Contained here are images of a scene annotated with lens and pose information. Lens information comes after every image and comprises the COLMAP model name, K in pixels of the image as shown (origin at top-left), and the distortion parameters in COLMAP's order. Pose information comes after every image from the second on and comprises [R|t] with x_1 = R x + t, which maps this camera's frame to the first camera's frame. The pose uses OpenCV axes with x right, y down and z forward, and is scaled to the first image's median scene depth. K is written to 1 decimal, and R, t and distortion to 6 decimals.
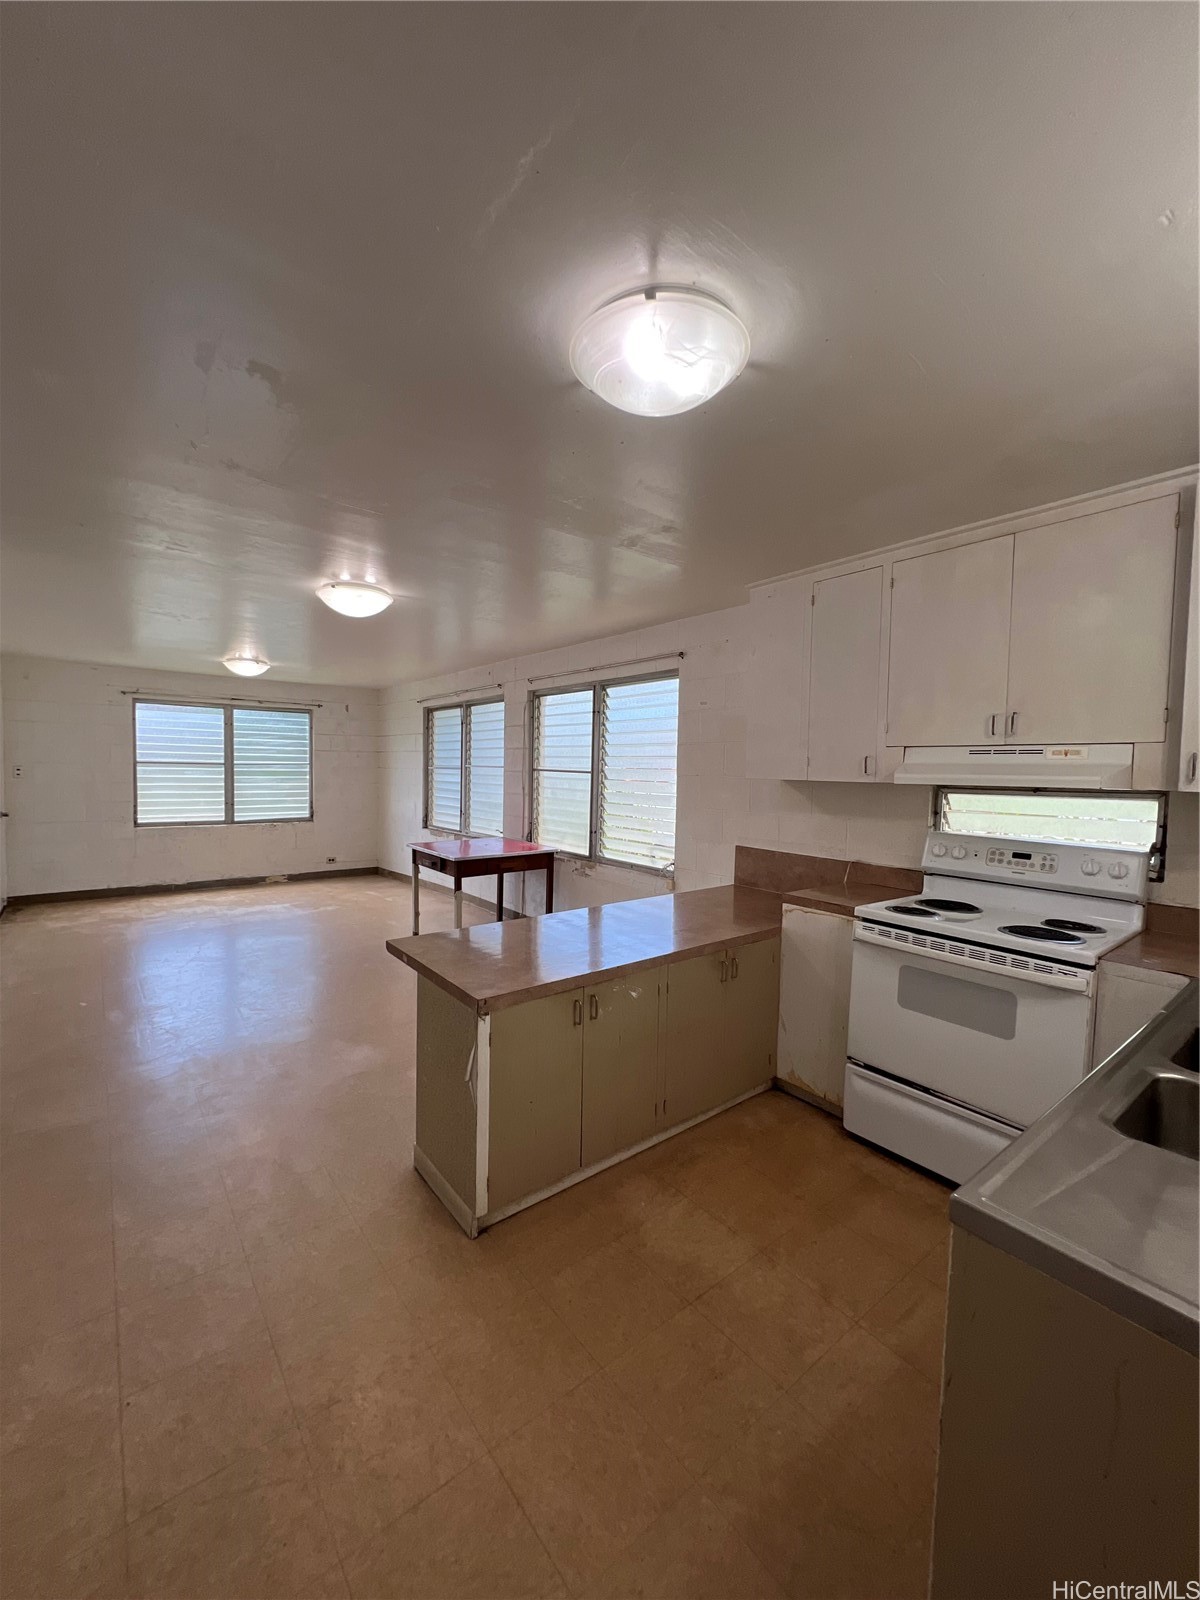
lens RADIAL K [[641.6, 0, 596.9], [0, 641.6, 796.9], [0, 0, 1]] dist [0.000838, 0.000330]
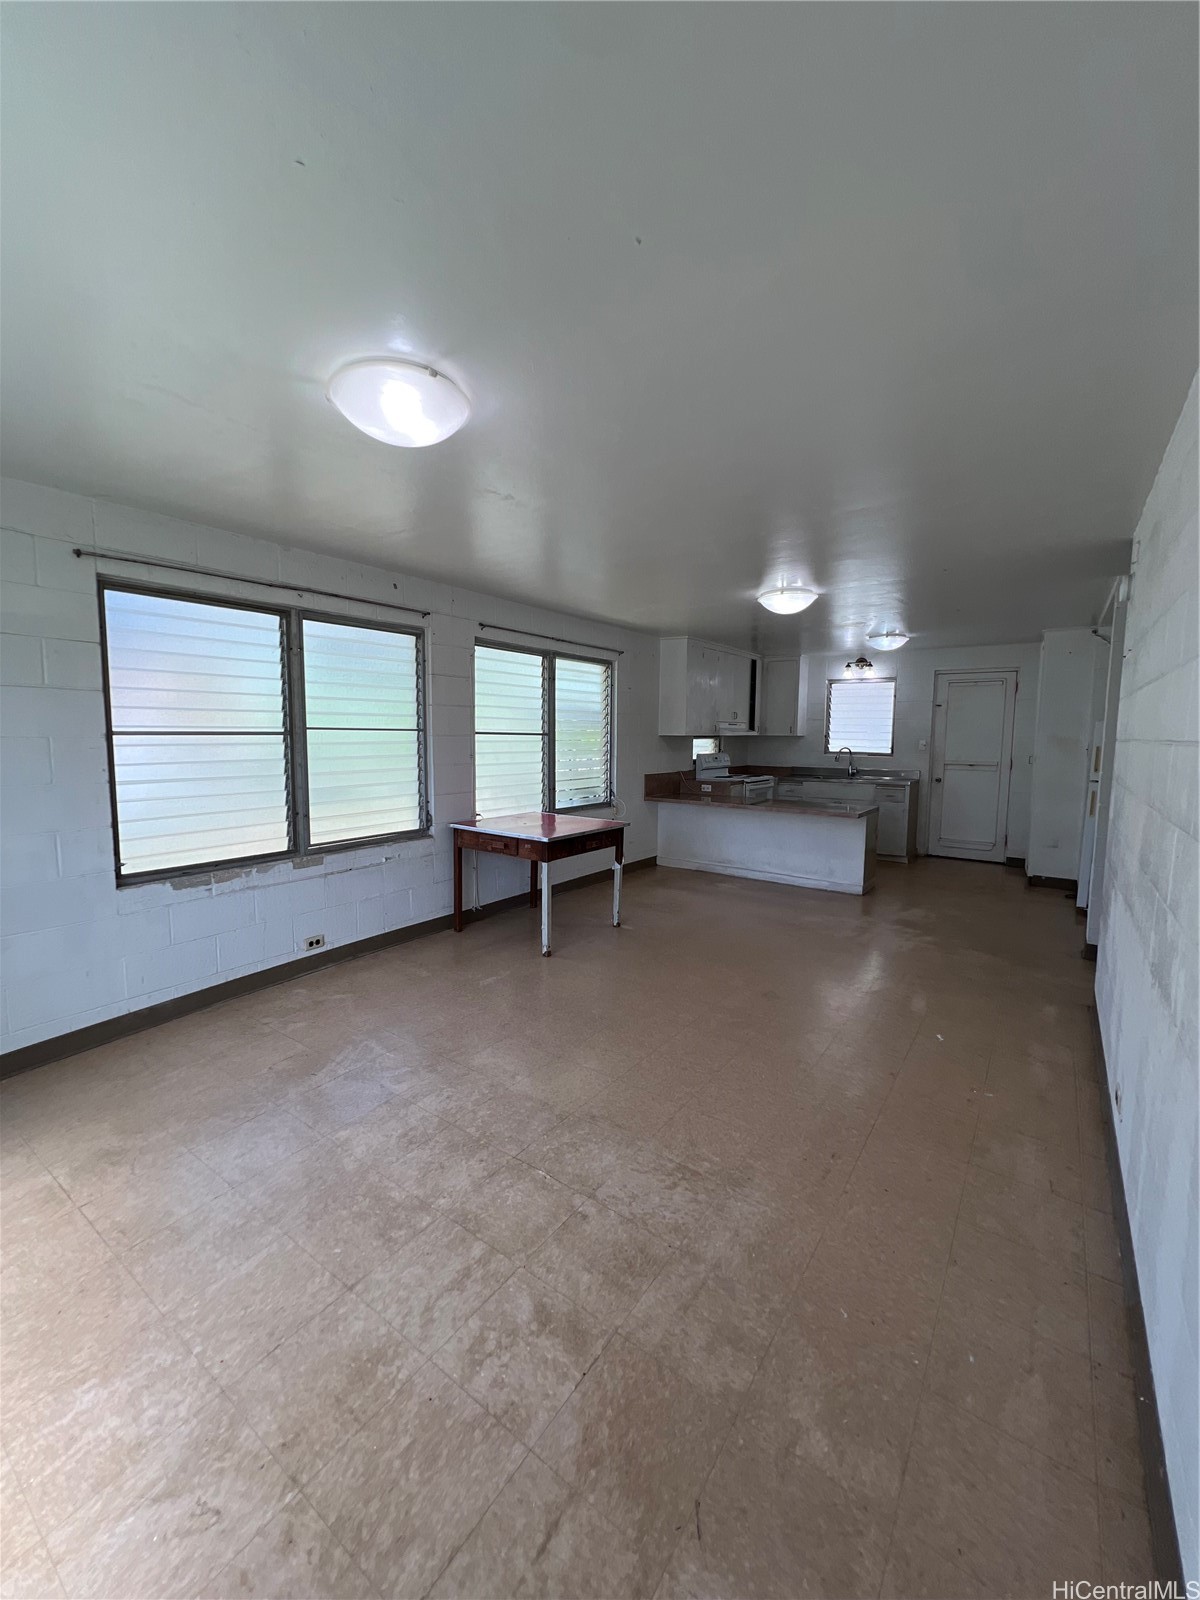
lens RADIAL K [[641.4, 0, 595.7], [0, 641.4, 797.3], [0, 0, 1]] dist [0.001000, 0.000201]
pose [[-0.282909, -0.115717, 0.952141, -2.131917], [0.034444, 0.990830, 0.130653, -0.144304], [-0.958528, 0.069759, -0.276329, 2.450983]]
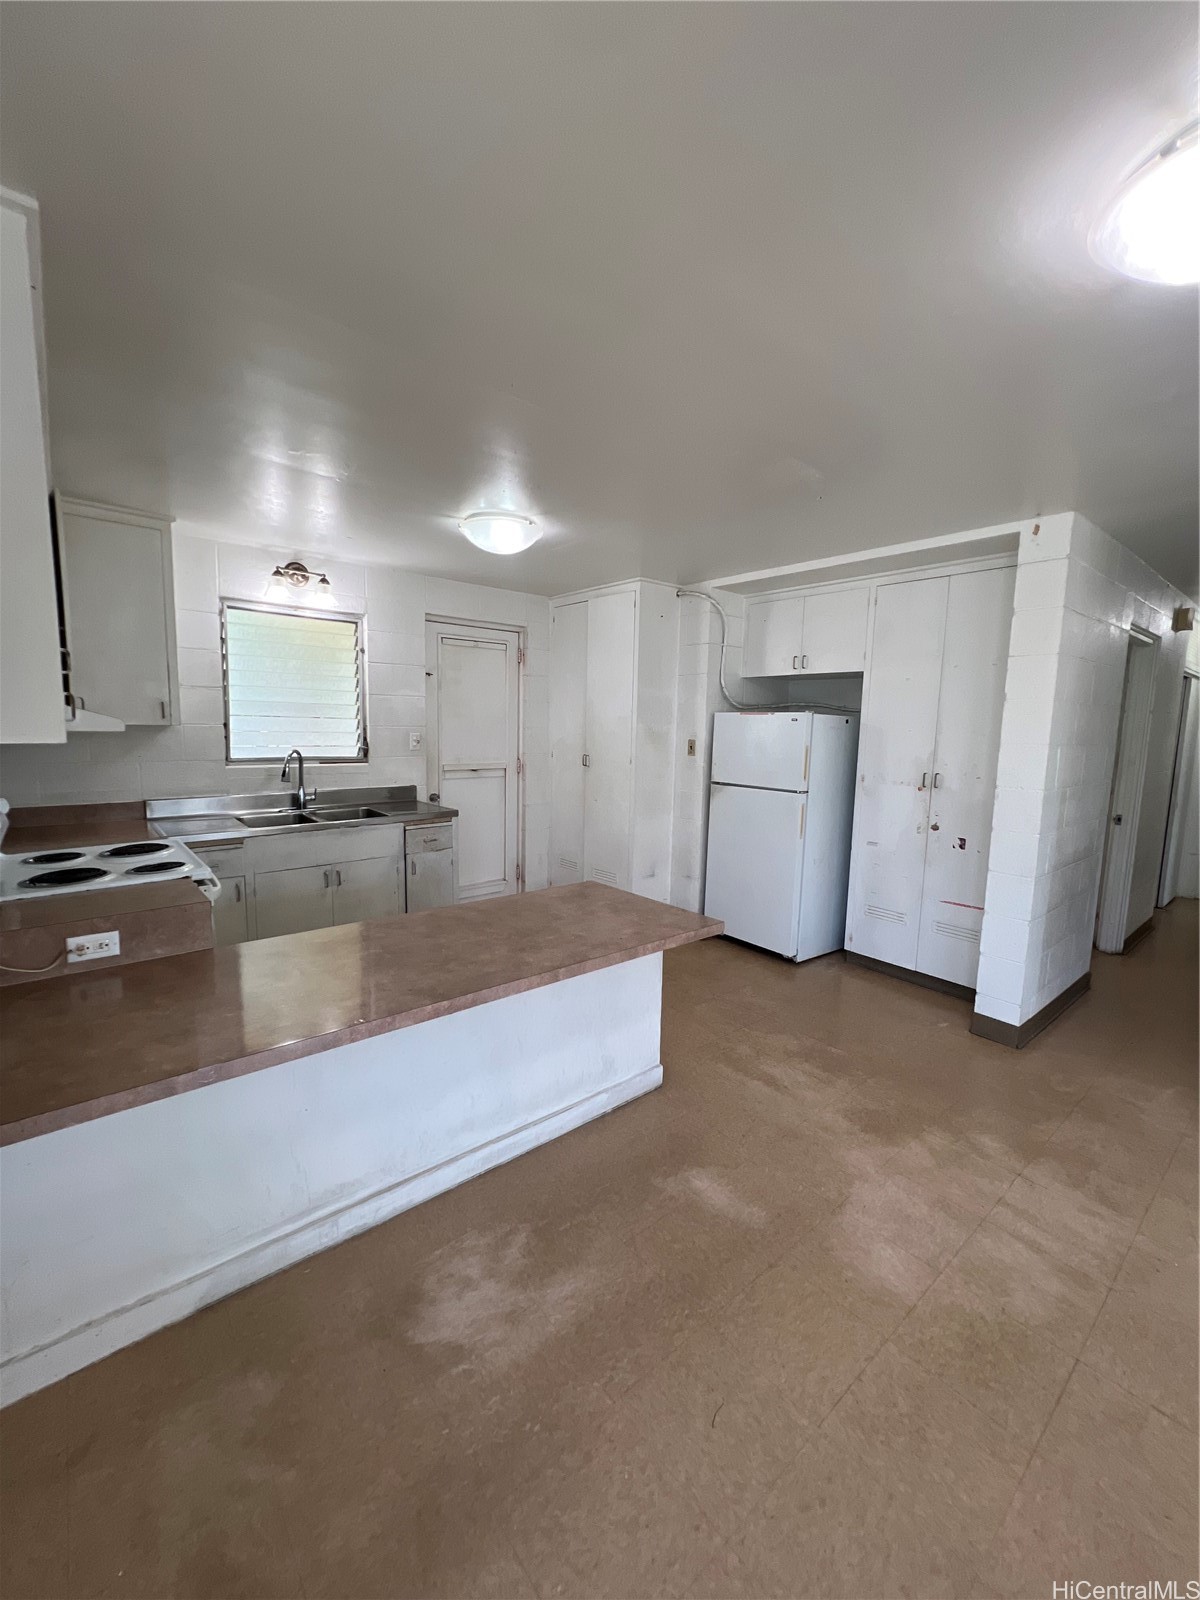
lens RADIAL K [[641.4, 0, 595.7], [0, 641.4, 797.3], [0, 0, 1]] dist [0.001000, 0.000201]
pose [[-0.999036, -0.030480, -0.031603, -0.111427], [-0.035328, 0.985429, 0.166380, -0.097115], [0.026071, 0.167336, -0.985555, 1.882471]]
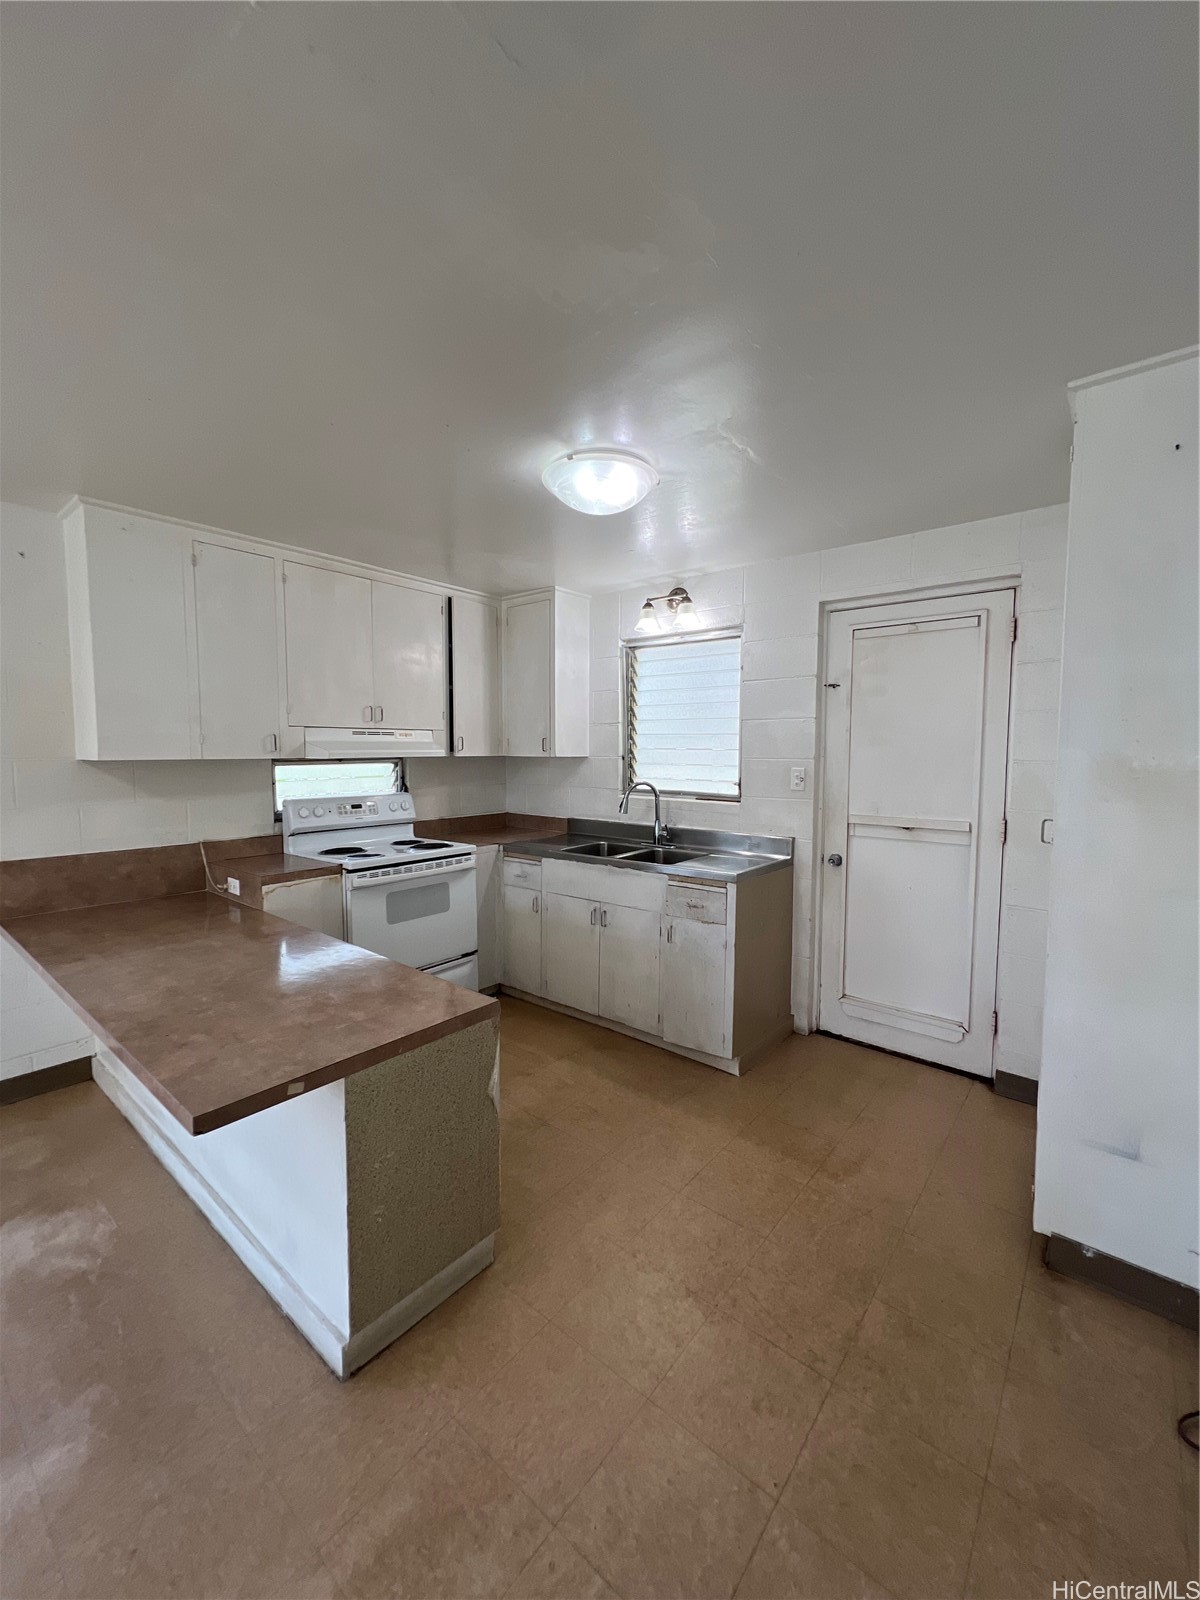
lens RADIAL K [[641.4, 0, 595.7], [0, 641.4, 797.3], [0, 0, 1]] dist [0.001000, 0.000201]
pose [[-0.209843, -0.088466, 0.973725, -0.843978], [0.042253, 0.994147, 0.099428, -0.047891], [-0.976822, 0.062007, -0.204877, 0.793727]]
